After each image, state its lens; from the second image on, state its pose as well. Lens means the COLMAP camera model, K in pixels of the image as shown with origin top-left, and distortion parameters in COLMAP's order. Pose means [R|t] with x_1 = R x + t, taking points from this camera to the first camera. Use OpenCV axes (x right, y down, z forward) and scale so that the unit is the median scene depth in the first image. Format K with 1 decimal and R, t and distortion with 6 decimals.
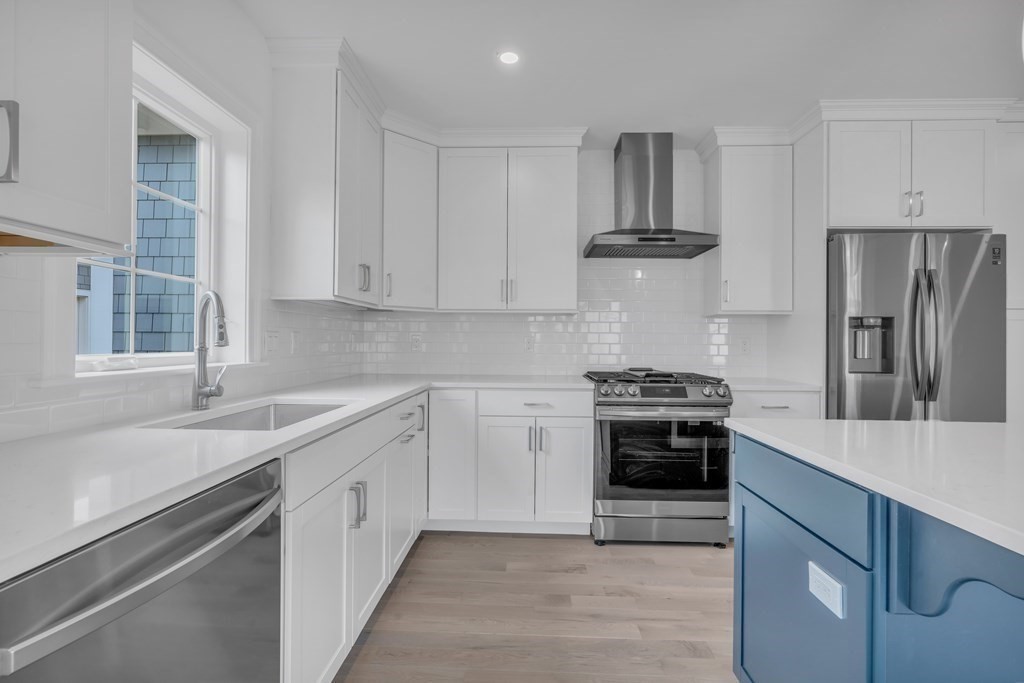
lens RADIAL K [[472.9, 0, 511.3], [0, 472.9, 336.3], [0, 0, 1]] dist [-0.008651, -0.000351]
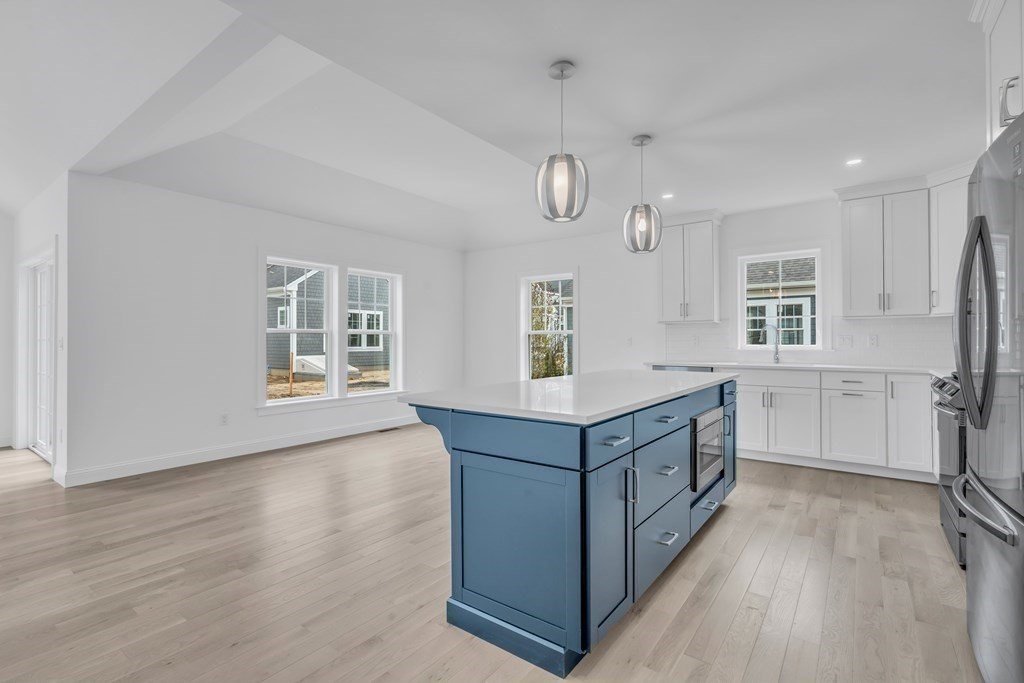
lens RADIAL K [[472.9, 0, 511.3], [0, 472.9, 336.3], [0, 0, 1]] dist [-0.008651, -0.000351]
pose [[-0.558138, -0.008972, -0.829700, 1.835743], [0.000373, 0.999939, -0.011065, 0.024045], [0.829748, -0.006485, -0.558100, 0.876576]]
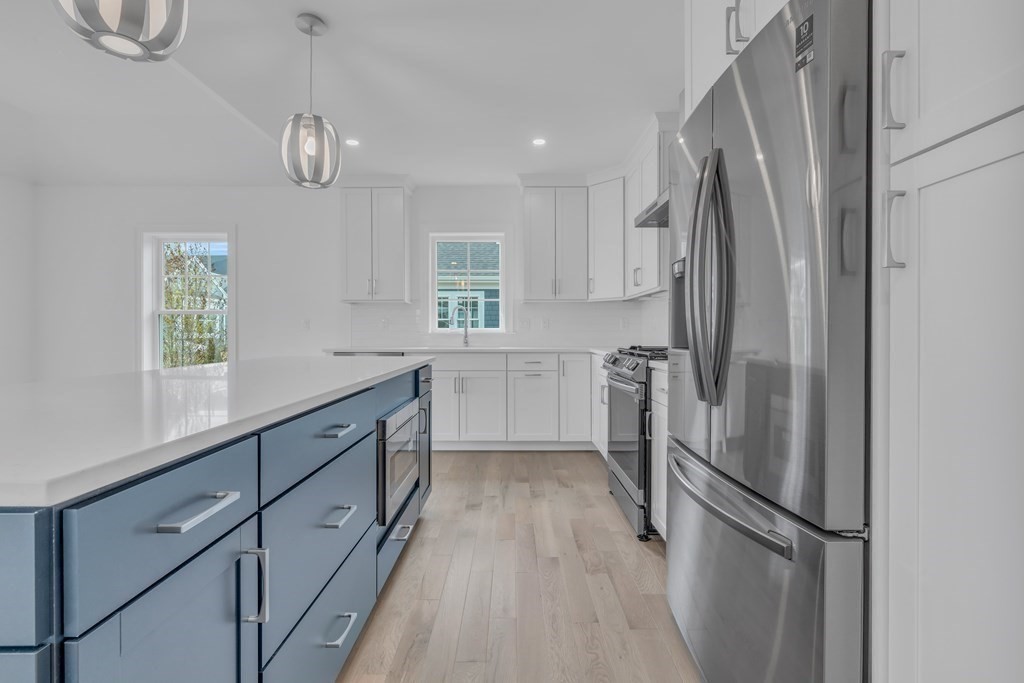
lens RADIAL K [[472.9, 0, 511.3], [0, 472.9, 336.3], [0, 0, 1]] dist [-0.008651, -0.000351]
pose [[0.039867, 0.007818, -0.999174, 1.483134], [0.000921, 0.999969, 0.007861, 0.059149], [0.999205, -0.001233, 0.039858, 0.800045]]
